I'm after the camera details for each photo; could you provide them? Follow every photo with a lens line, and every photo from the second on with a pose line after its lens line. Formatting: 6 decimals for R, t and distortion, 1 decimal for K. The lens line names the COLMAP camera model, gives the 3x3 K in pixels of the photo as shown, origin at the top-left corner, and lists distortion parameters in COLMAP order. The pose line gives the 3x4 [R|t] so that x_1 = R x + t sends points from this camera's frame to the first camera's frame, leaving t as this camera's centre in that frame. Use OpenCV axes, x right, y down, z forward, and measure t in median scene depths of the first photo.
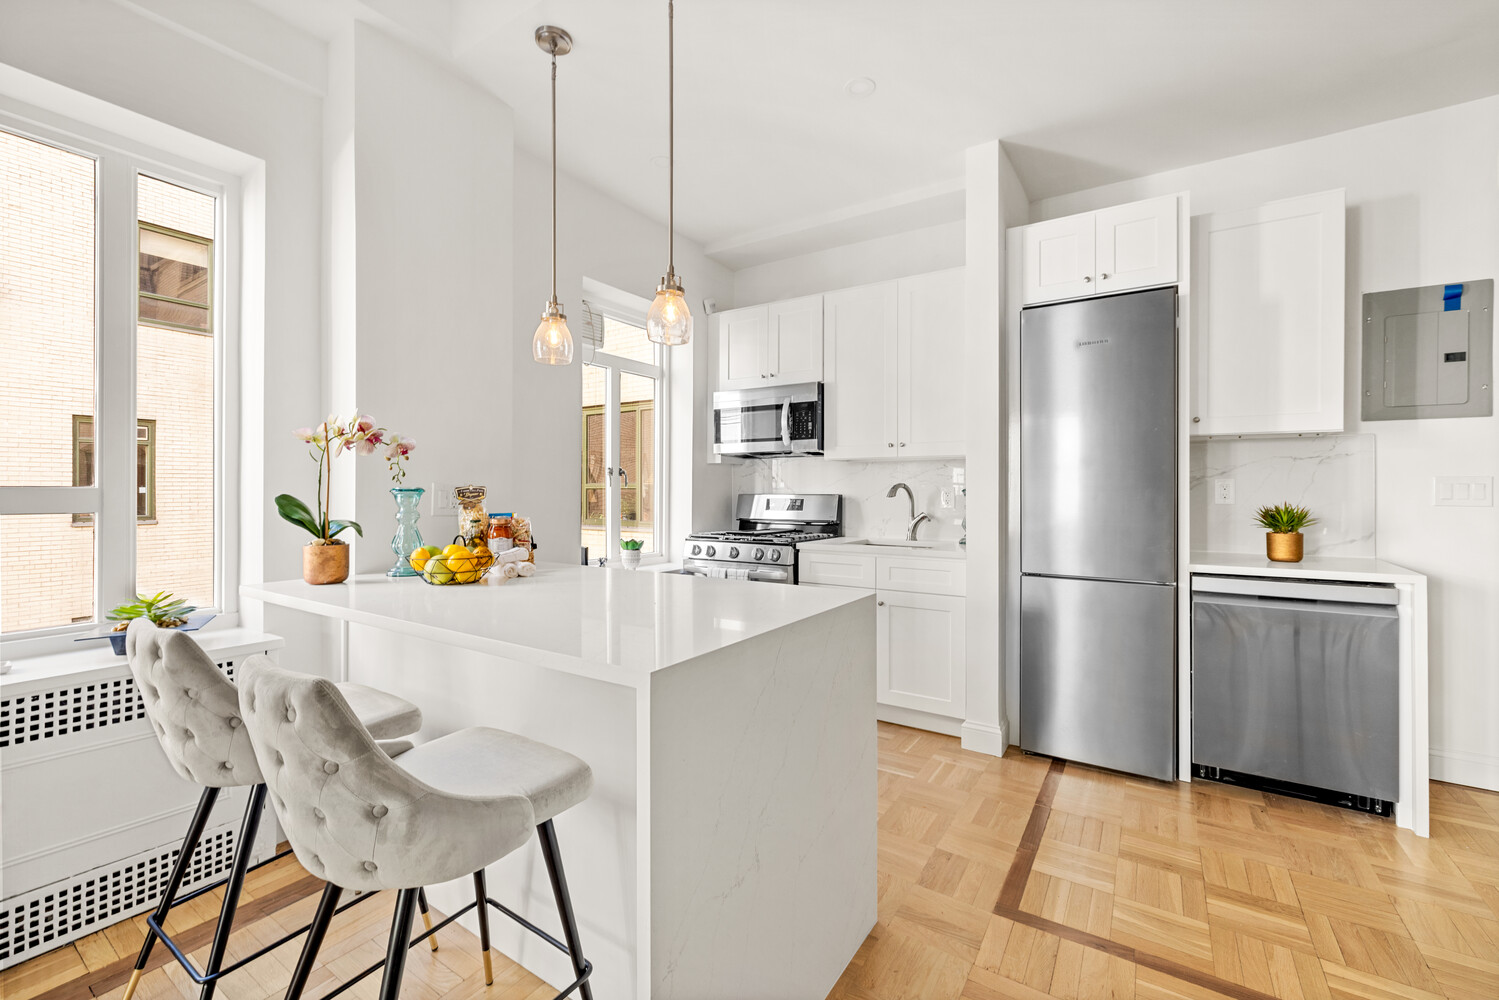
lens RADIAL K [[649.6, 0, 752.2], [0, 649.6, 484.9], [0, 0, 1]] dist [-0.011470, 0.000048]
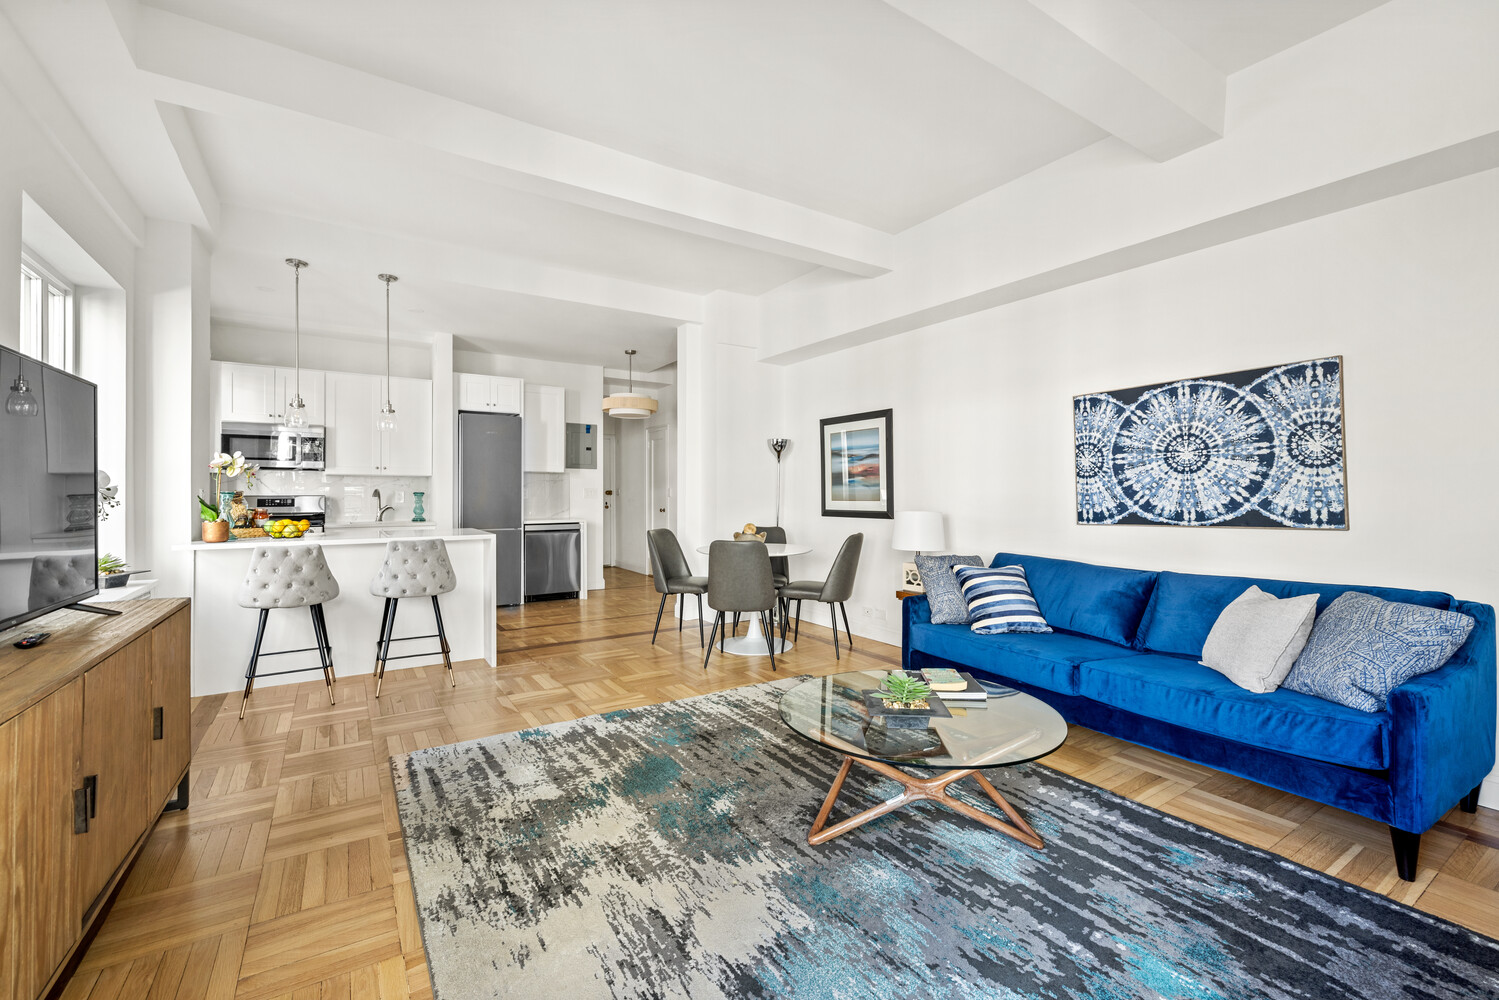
lens RADIAL K [[649.6, 0, 745.5], [0, 649.6, 494.2], [0, 0, 1]] dist [-0.011470, 0.000048]
pose [[0.392552, 0.001334, 0.919729, -1.348627], [-0.000386, 0.999999, -0.001285, 0.017881], [-0.919730, 0.000149, 0.392553, -0.834695]]
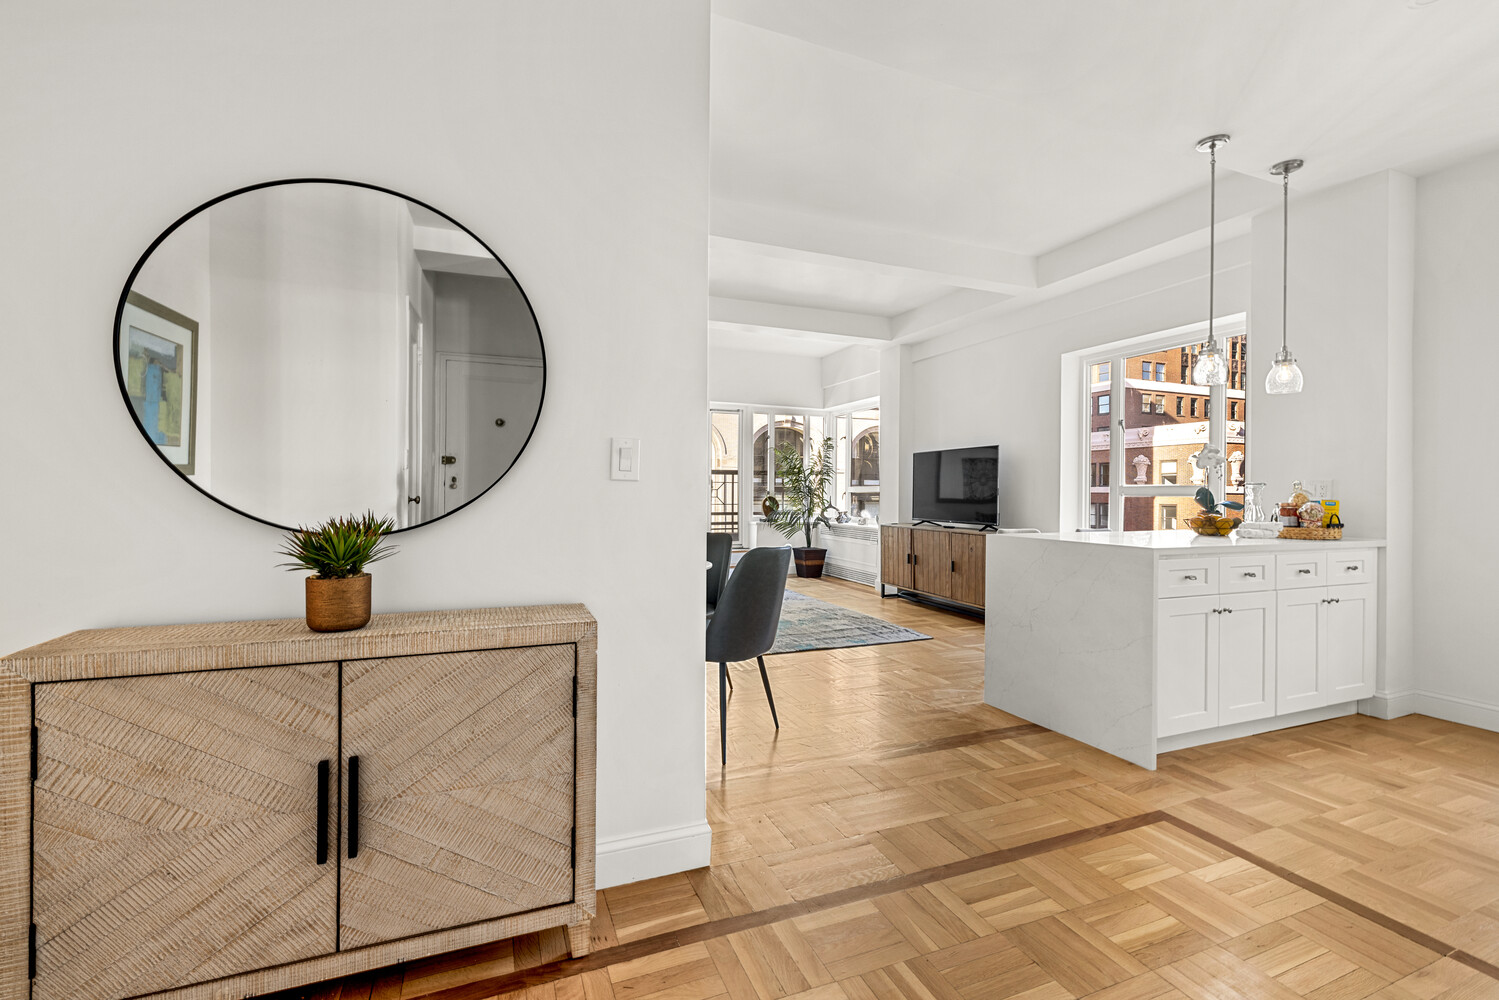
lens RADIAL K [[649.6, 0, 747.7], [0, 649.6, 499.2], [0, 0, 1]] dist [-0.011470, 0.000048]
pose [[-0.587974, -0.005348, -0.808862, 1.791098], [0.001809, 0.999967, -0.007926, 0.061281], [0.808878, -0.006124, -0.587945, 1.047316]]
